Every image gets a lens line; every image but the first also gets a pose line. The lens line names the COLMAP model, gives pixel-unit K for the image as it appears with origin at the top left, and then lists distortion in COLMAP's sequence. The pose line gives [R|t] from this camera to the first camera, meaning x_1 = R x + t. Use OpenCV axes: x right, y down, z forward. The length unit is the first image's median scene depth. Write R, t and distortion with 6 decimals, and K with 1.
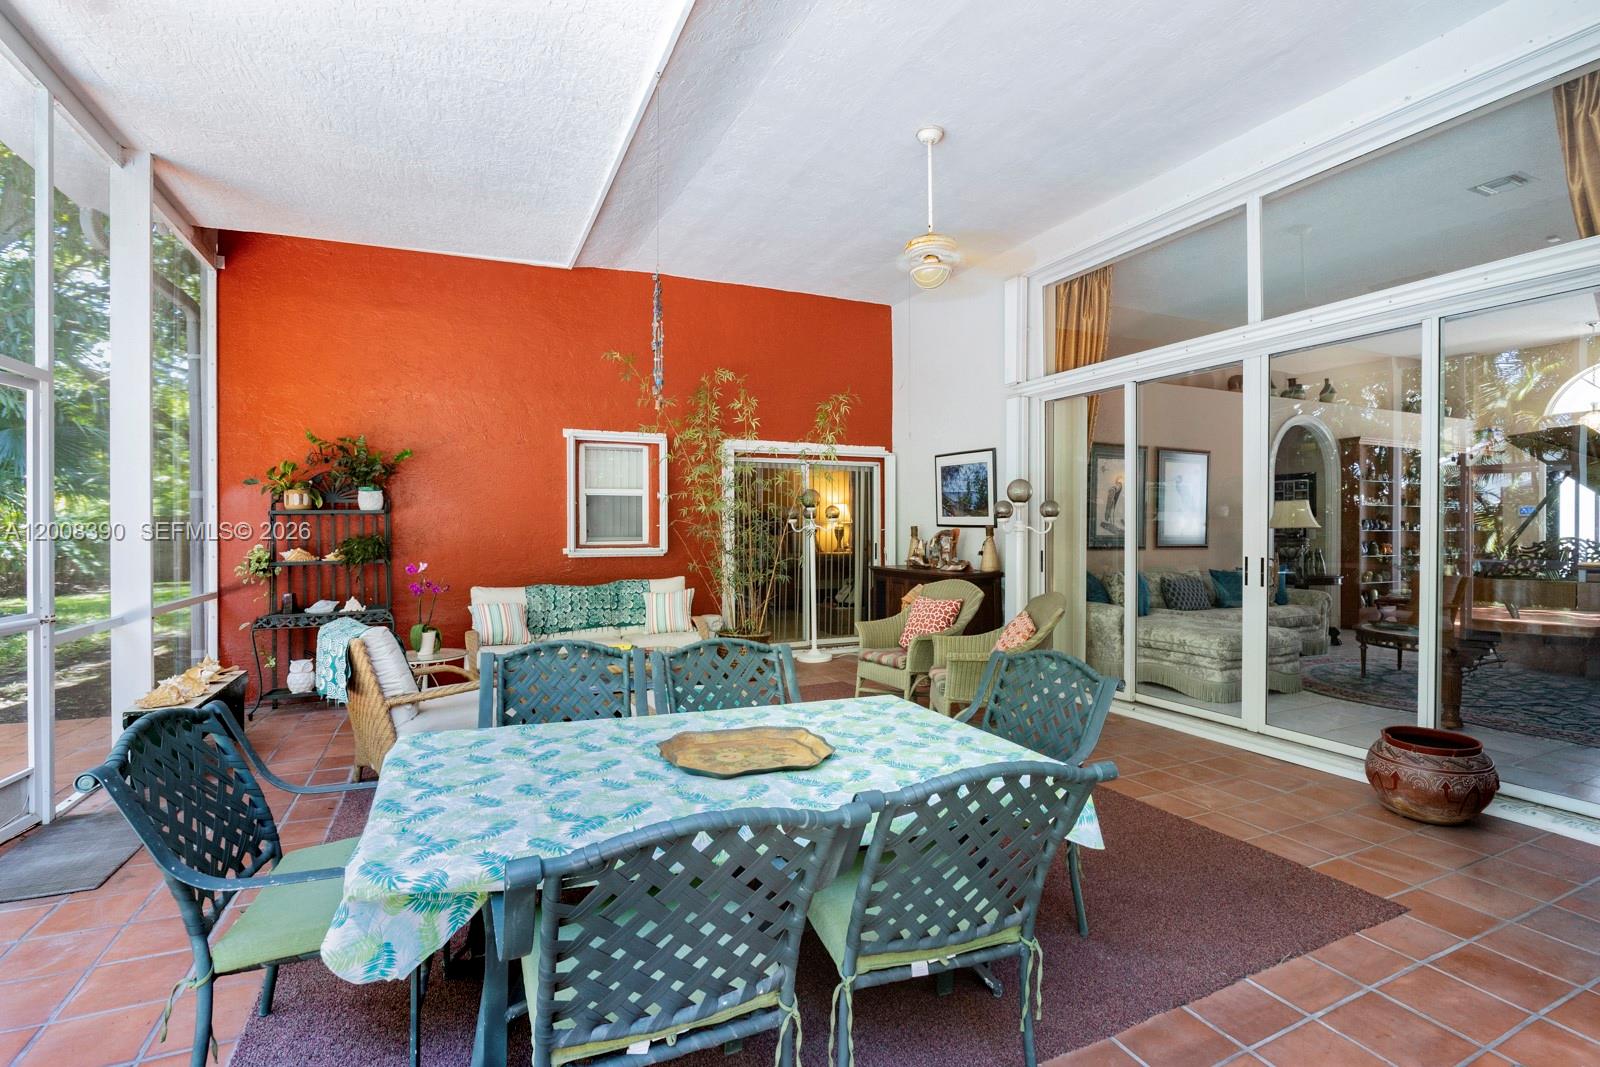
lens RADIAL K [[765.1, 0, 803.4], [0, 765.1, 533.3], [0, 0, 1]] dist [-0.010876, -0.002083]
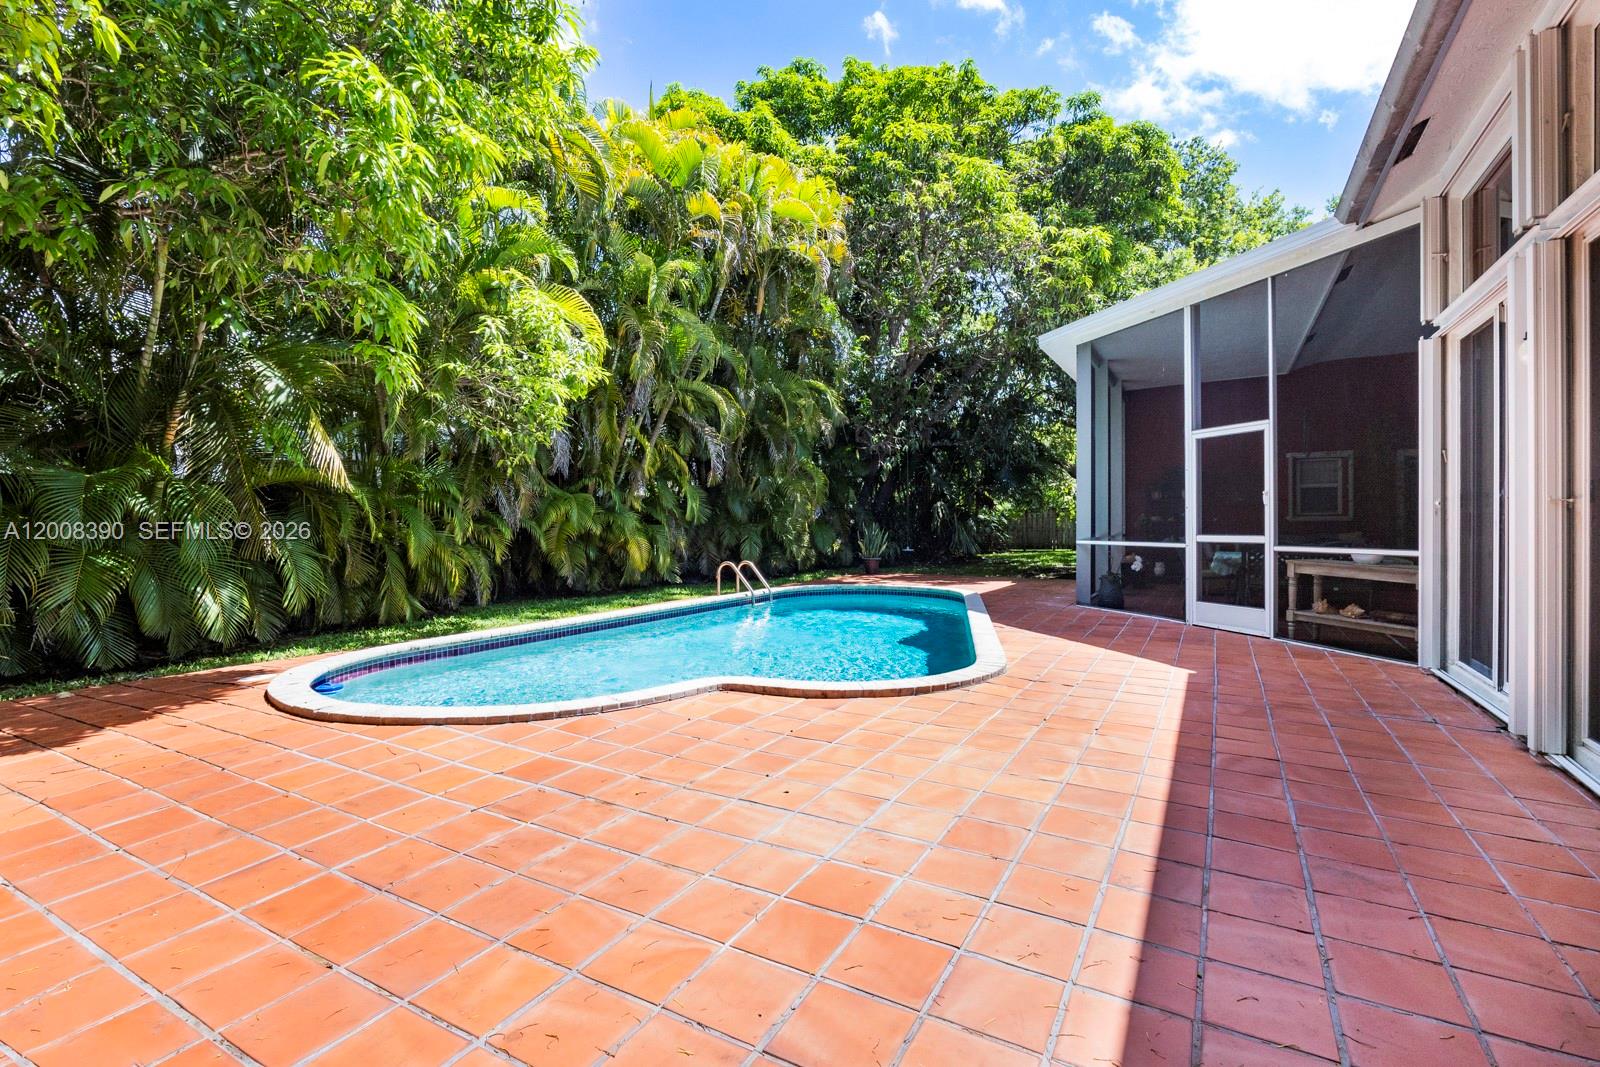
lens RADIAL K [[765.1, 0, 794.0], [0, 765.1, 529.1], [0, 0, 1]] dist [-0.010876, -0.002083]
pose [[0.595160, 0.006855, -0.803578, 0.486774], [-0.008373, 0.999962, 0.002329, 0.057783], [0.803564, 0.005342, 0.595195, -1.135299]]
